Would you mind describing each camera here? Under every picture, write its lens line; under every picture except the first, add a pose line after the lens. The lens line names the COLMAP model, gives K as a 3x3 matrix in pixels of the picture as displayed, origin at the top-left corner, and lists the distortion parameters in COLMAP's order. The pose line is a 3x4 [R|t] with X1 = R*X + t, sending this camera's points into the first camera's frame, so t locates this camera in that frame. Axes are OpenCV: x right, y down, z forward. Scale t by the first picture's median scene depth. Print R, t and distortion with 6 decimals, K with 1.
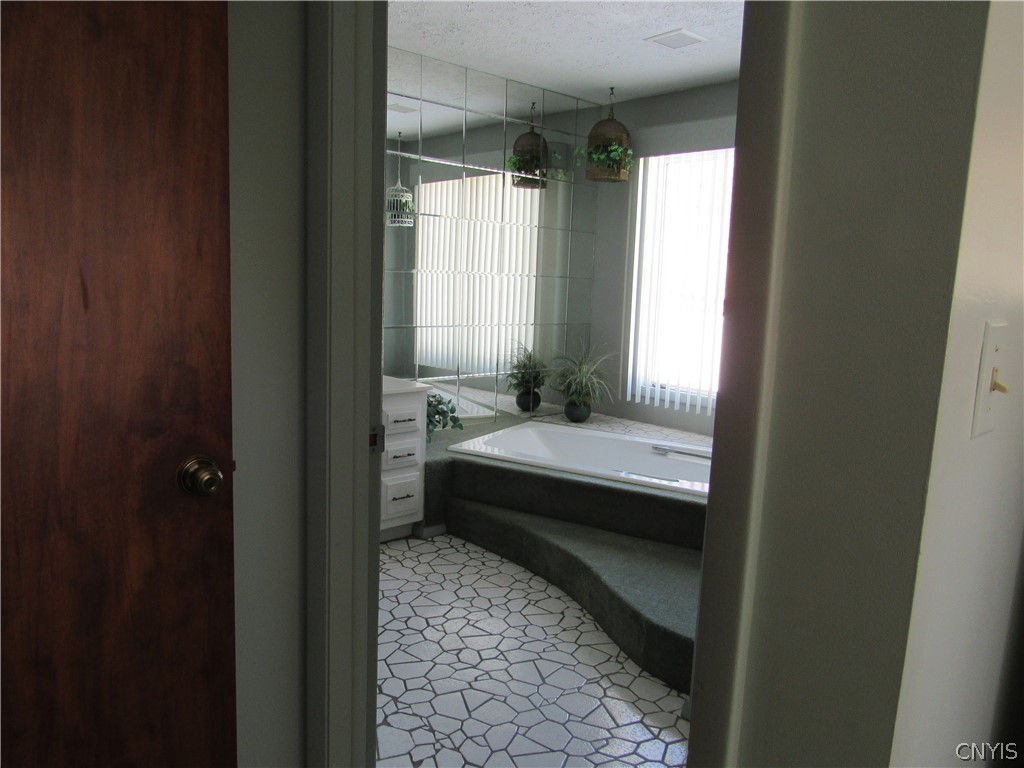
lens RADIAL K [[736.9, 0, 512.0], [0, 736.9, 384.0], [0, 0, 1]] dist [-0.022570, -0.002893]
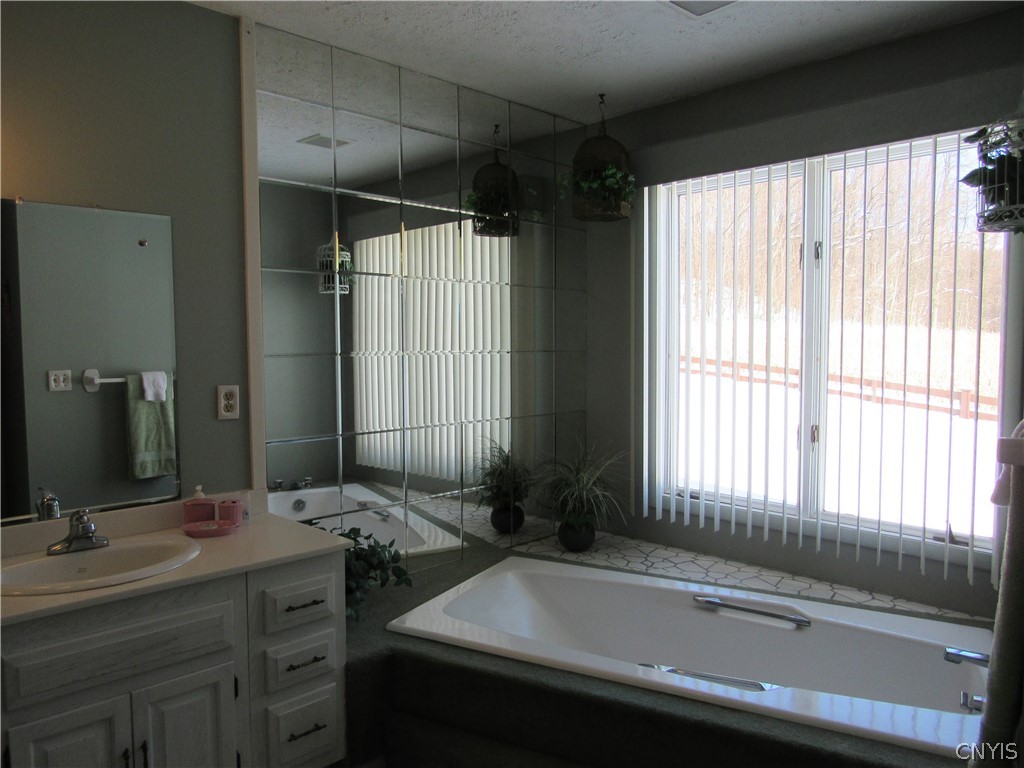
lens RADIAL K [[735.1, 0, 512.0], [0, 735.1, 384.0], [0, 0, 1]] dist [-0.008272, 0.001058]
pose [[0.998511, -0.043395, 0.033058, 0.008668], [0.046057, 0.995356, -0.084533, -0.053446], [-0.029236, 0.085930, 0.995872, 0.280253]]
